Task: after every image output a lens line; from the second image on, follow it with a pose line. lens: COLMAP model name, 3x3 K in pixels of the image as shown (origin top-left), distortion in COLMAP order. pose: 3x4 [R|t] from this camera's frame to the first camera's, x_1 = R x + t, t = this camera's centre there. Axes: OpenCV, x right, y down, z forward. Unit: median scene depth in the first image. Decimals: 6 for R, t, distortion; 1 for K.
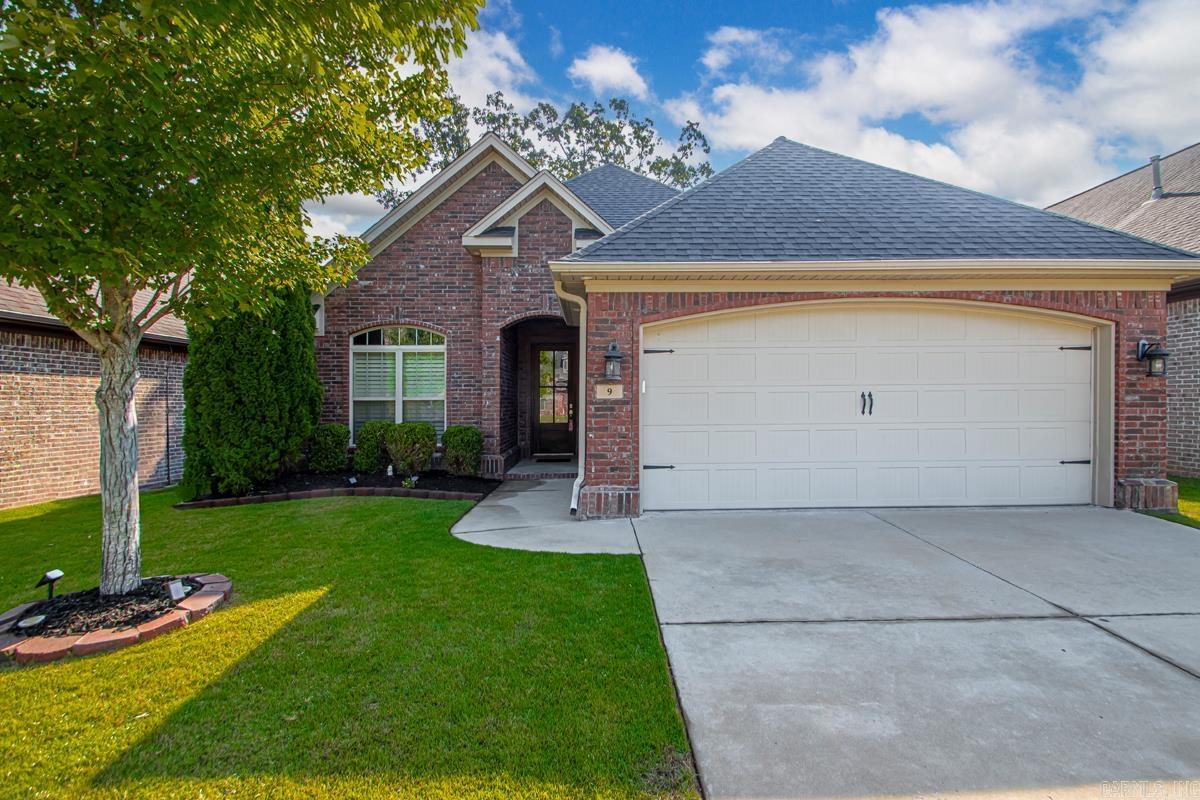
lens RADIAL K [[565.3, 0, 574.8], [0, 565.3, 404.5], [0, 0, 1]] dist [0.022797, -0.017708]
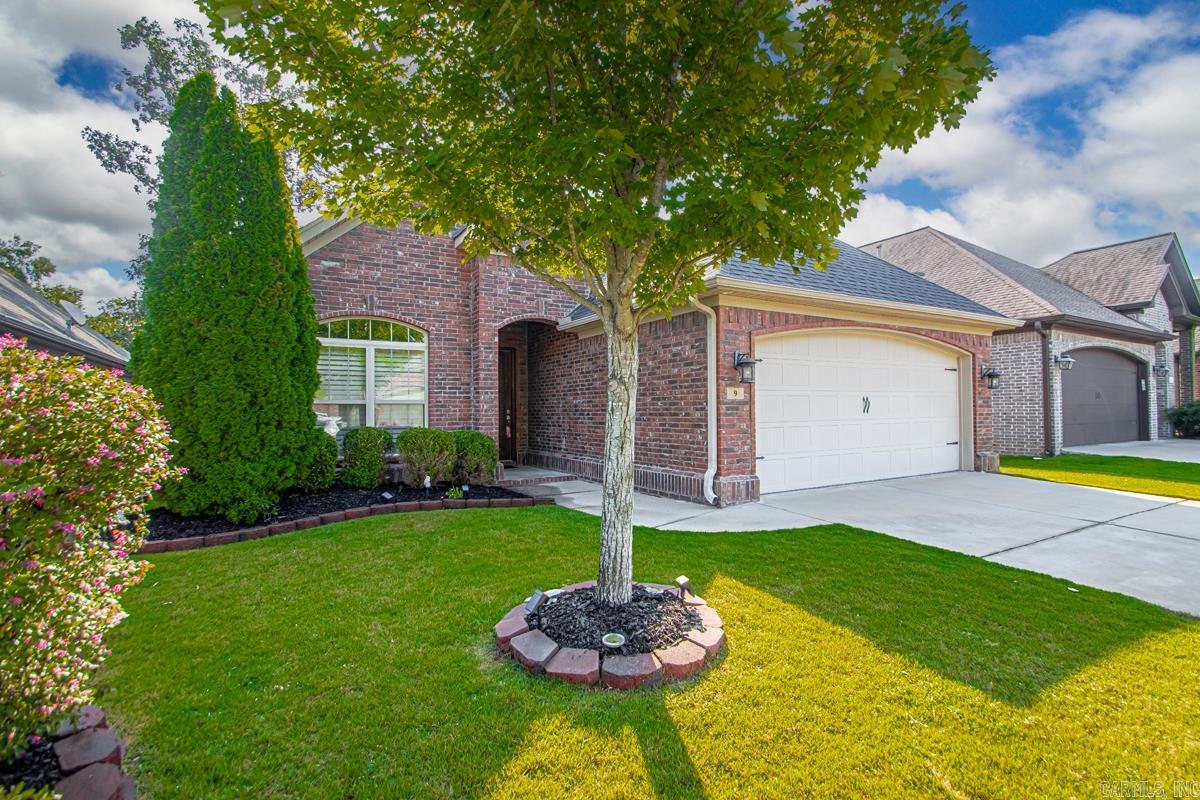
lens RADIAL K [[565.3, 0, 606.0], [0, 565.3, 396.5], [0, 0, 1]] dist [0.022797, -0.017708]
pose [[0.871628, 0.010675, 0.490052, -0.717801], [0.005809, 0.999468, -0.032105, 0.019026], [-0.490134, 0.030831, 0.871102, 0.124989]]
